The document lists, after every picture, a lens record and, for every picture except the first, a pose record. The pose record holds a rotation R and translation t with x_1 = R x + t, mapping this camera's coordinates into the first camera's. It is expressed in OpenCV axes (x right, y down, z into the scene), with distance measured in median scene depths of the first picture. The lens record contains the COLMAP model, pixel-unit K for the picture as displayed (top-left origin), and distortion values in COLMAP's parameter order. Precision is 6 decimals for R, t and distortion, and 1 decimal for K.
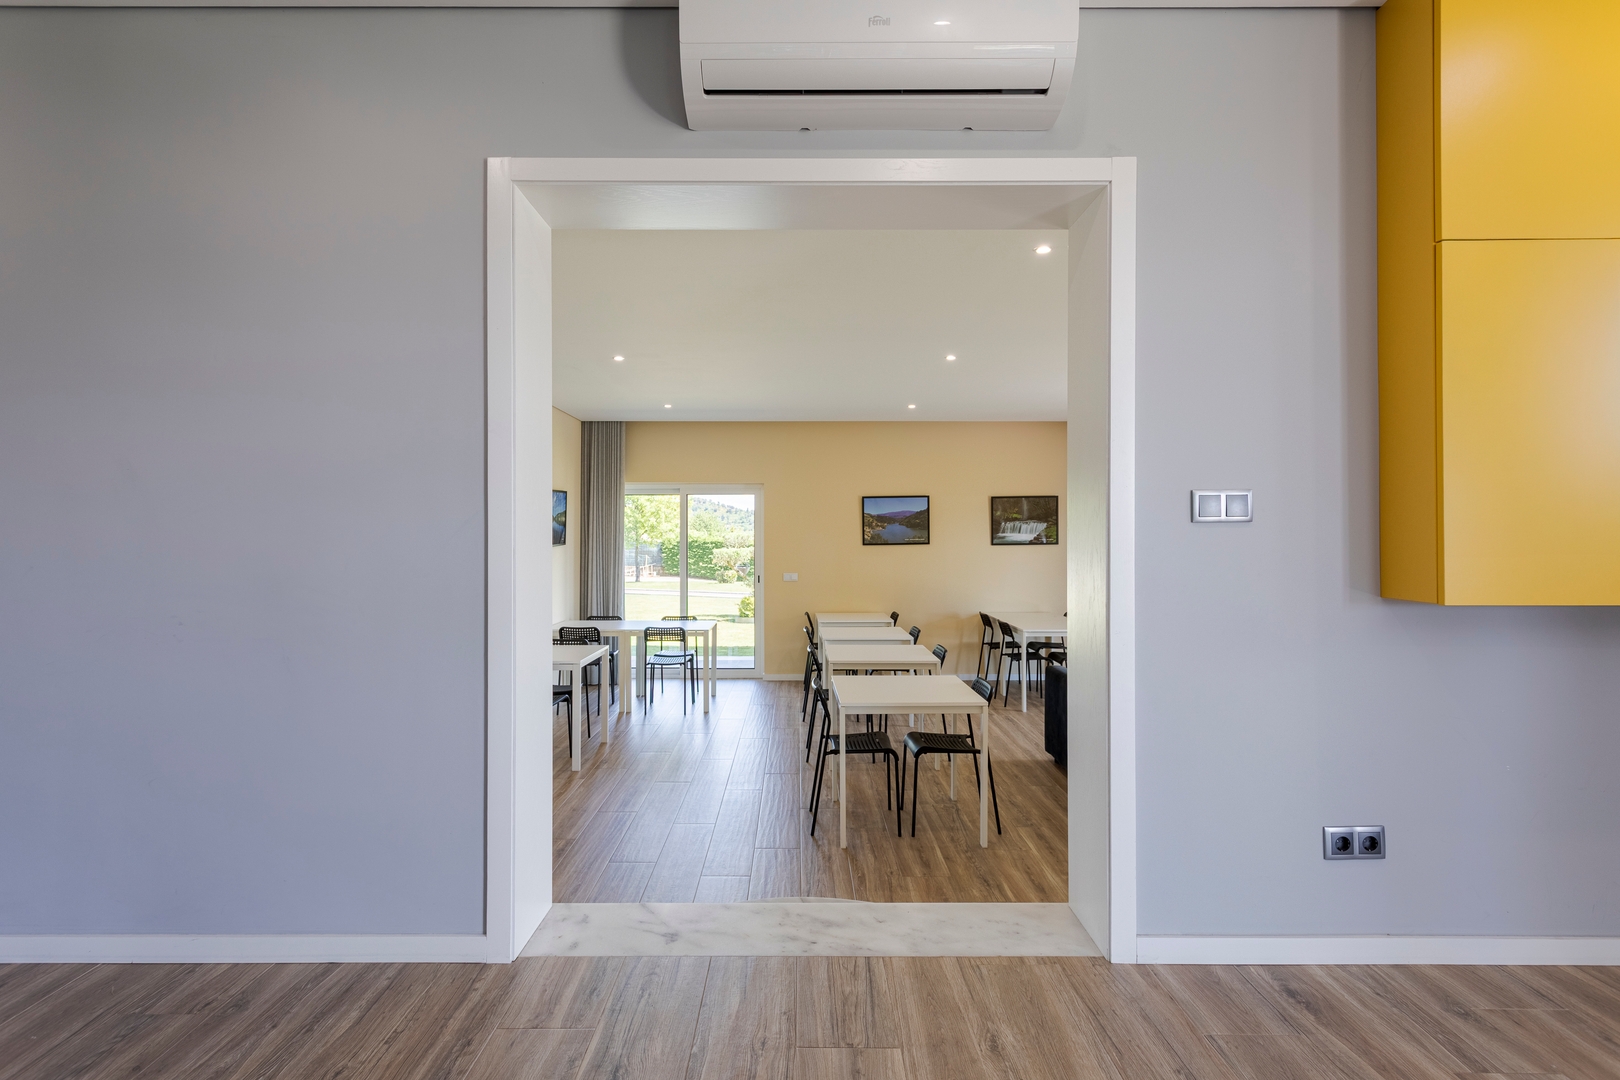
lens RADIAL K [[784.2, 0, 793.3], [0, 784.2, 532.4], [0, 0, 1]] dist [0.000180, 0.000048]
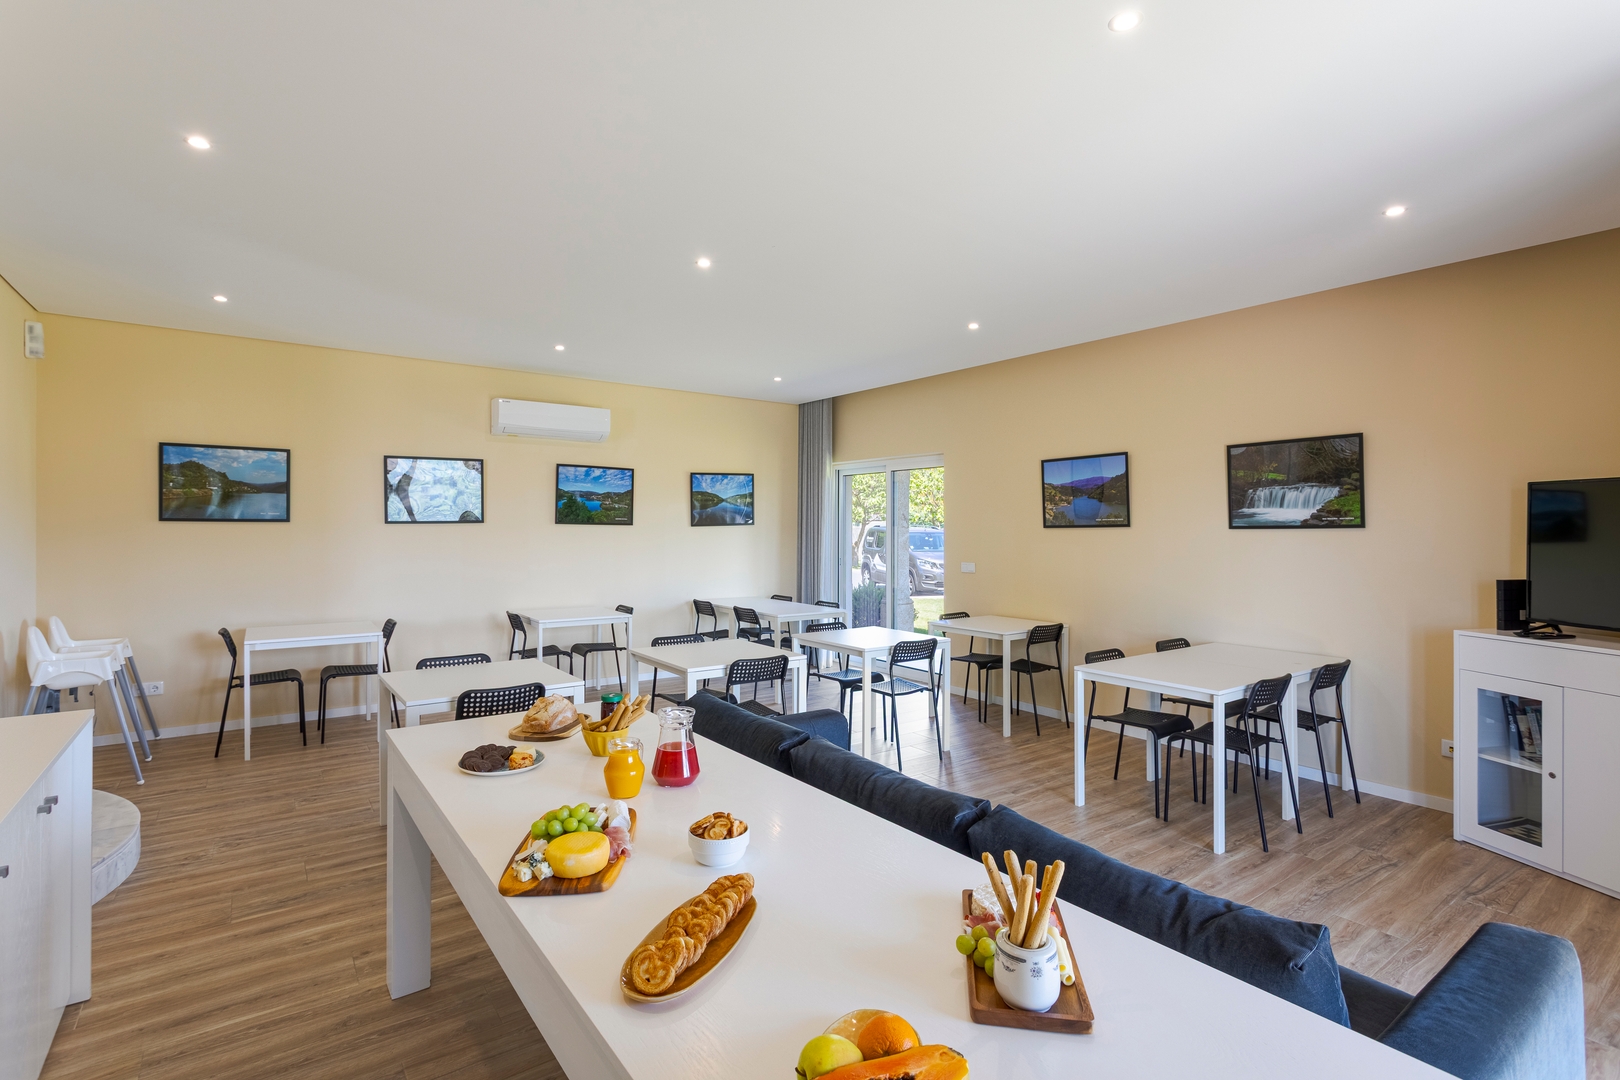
lens RADIAL K [[762.7, 0, 805.3], [0, 762.7, 524.3], [0, 0, 1]] dist [0.004323, 0.000381]
pose [[0.590417, 0.000264, -0.807098, 0.526929], [-0.006011, 0.999974, -0.004070, 0.017337], [0.807076, 0.007255, 0.590403, 0.406617]]
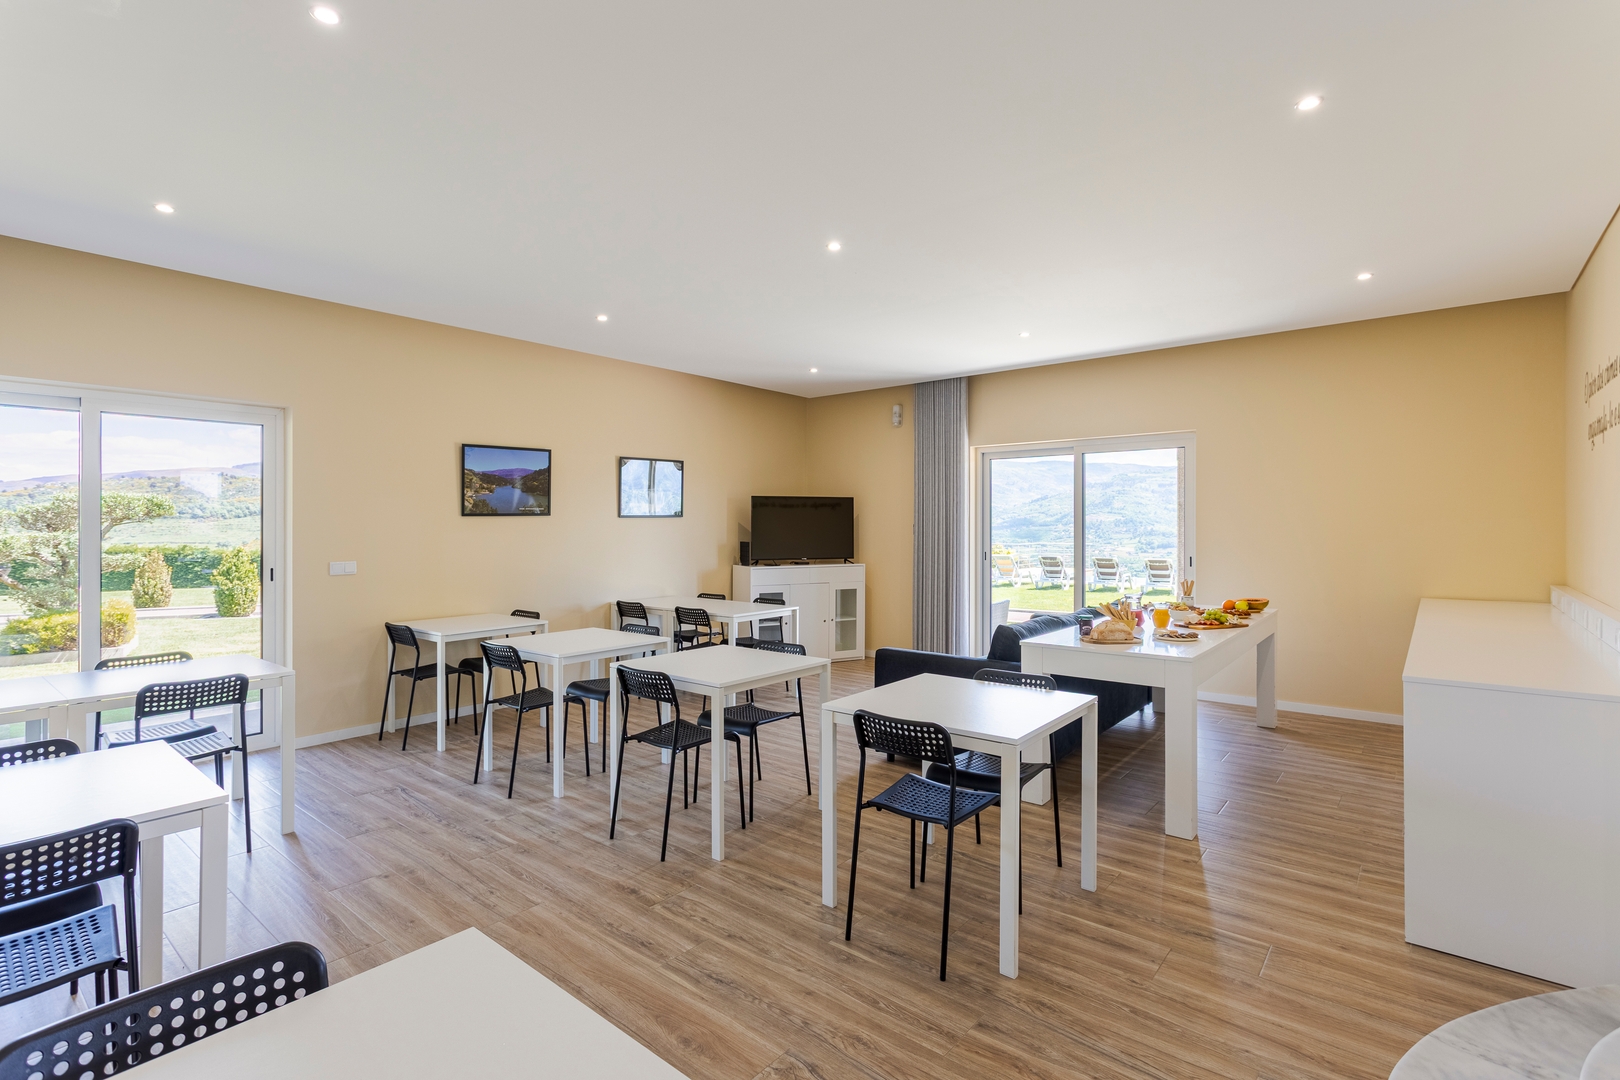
lens RADIAL K [[762.7, 0, 805.3], [0, 762.7, 524.3], [0, 0, 1]] dist [0.004323, 0.000381]
pose [[0.637060, -0.001836, 0.770812, -0.230136], [0.004827, 0.999987, -0.001608, 0.025960], [-0.770799, 0.004746, 0.637060, 0.352197]]
